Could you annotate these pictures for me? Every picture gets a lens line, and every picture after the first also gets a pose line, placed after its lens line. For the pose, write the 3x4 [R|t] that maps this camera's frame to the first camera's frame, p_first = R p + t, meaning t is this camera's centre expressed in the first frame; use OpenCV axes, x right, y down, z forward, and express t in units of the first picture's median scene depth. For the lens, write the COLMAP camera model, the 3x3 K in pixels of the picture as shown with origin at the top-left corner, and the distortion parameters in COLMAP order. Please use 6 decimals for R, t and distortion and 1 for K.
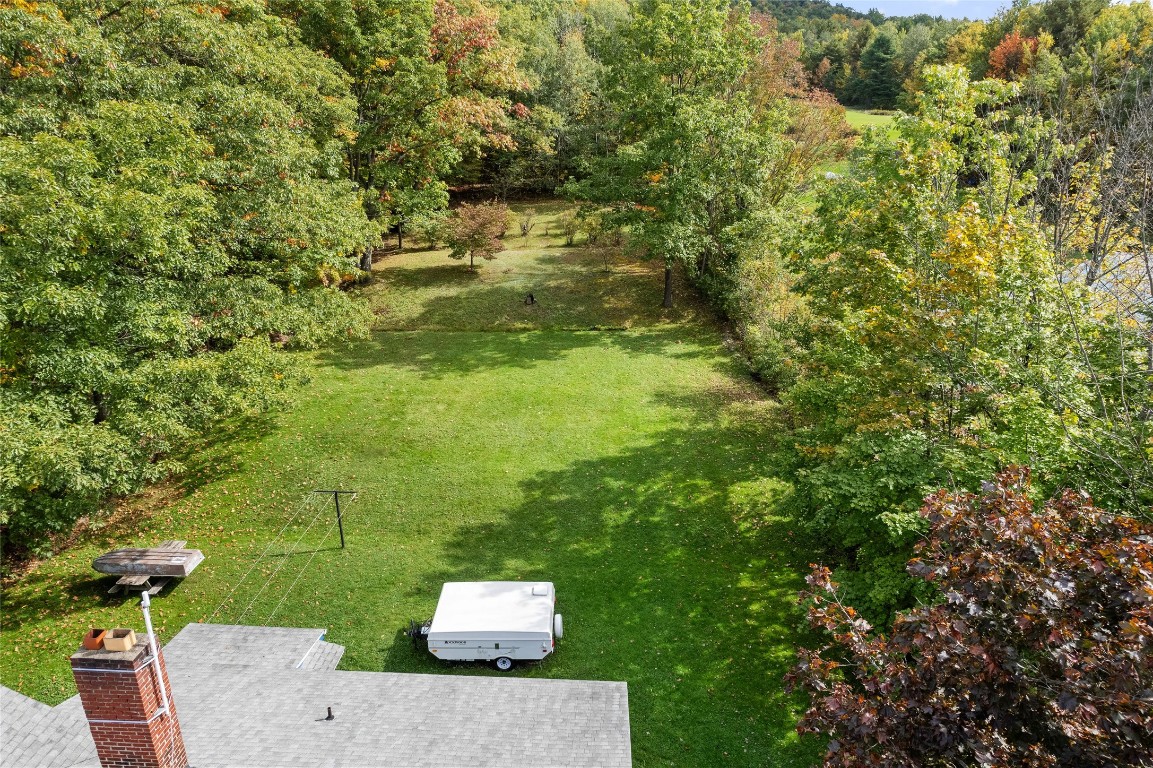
lens RADIAL K [[724.0, 0, 578.6], [0, 724.0, 386.1], [0, 0, 1]] dist [-0.048027, 0.031095]
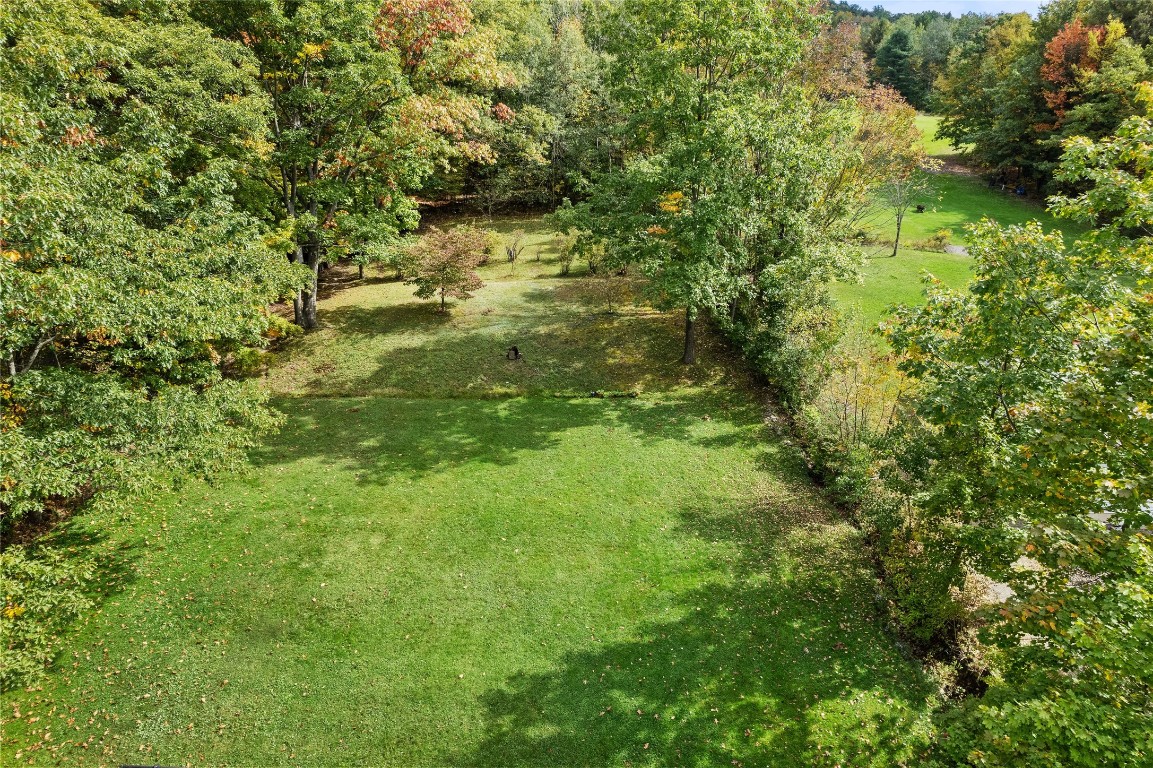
lens RADIAL K [[724.0, 0, 575.8], [0, 724.0, 387.5], [0, 0, 1]] dist [-0.048027, 0.031095]
pose [[0.999993, 0.000902, -0.003561, 0.003900], [-0.000893, 0.999996, 0.002721, -0.094478], [0.003563, -0.002718, 0.999990, 0.238097]]
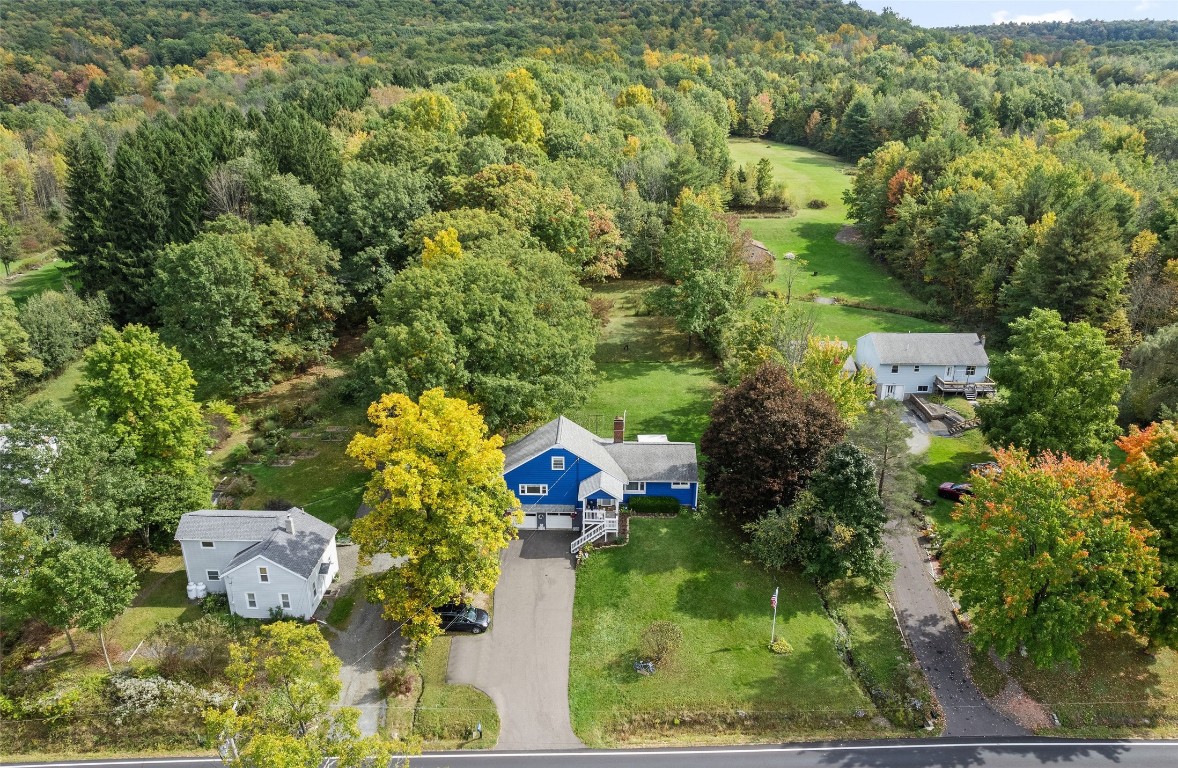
lens RADIAL K [[827.2, 0, 585.6], [0, 827.2, 385.2], [0, 0, 1]] dist [-0.002853, 0.000163]
pose [[0.999821, -0.000597, 0.018926, -0.260122], [0.000988, 0.999786, -0.020675, 0.047440], [-0.018910, 0.020690, 0.999607, -1.616780]]
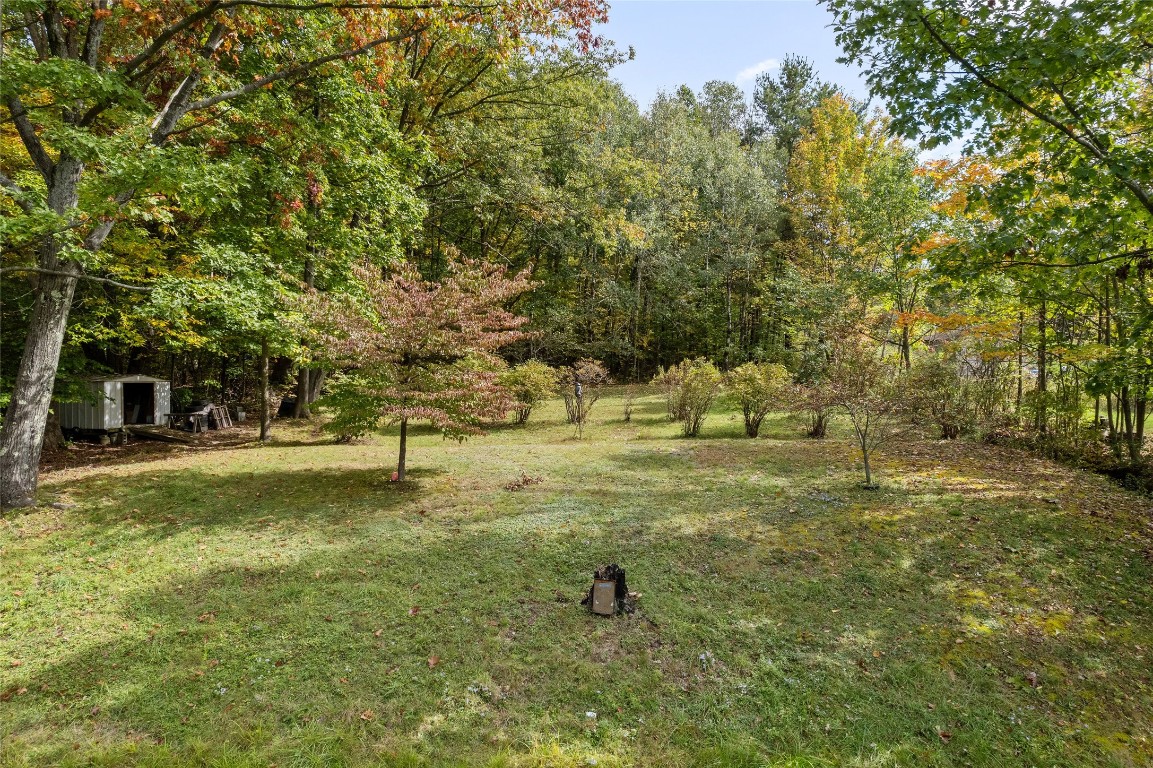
lens RADIAL K [[724.0, 0, 575.7], [0, 724.0, 387.7], [0, 0, 1]] dist [-0.048027, 0.031095]
pose [[0.998257, 0.000687, -0.059013, -0.071695], [-0.021959, 0.932459, -0.360609, -0.110230], [0.054780, 0.361276, 0.930849, 0.871263]]
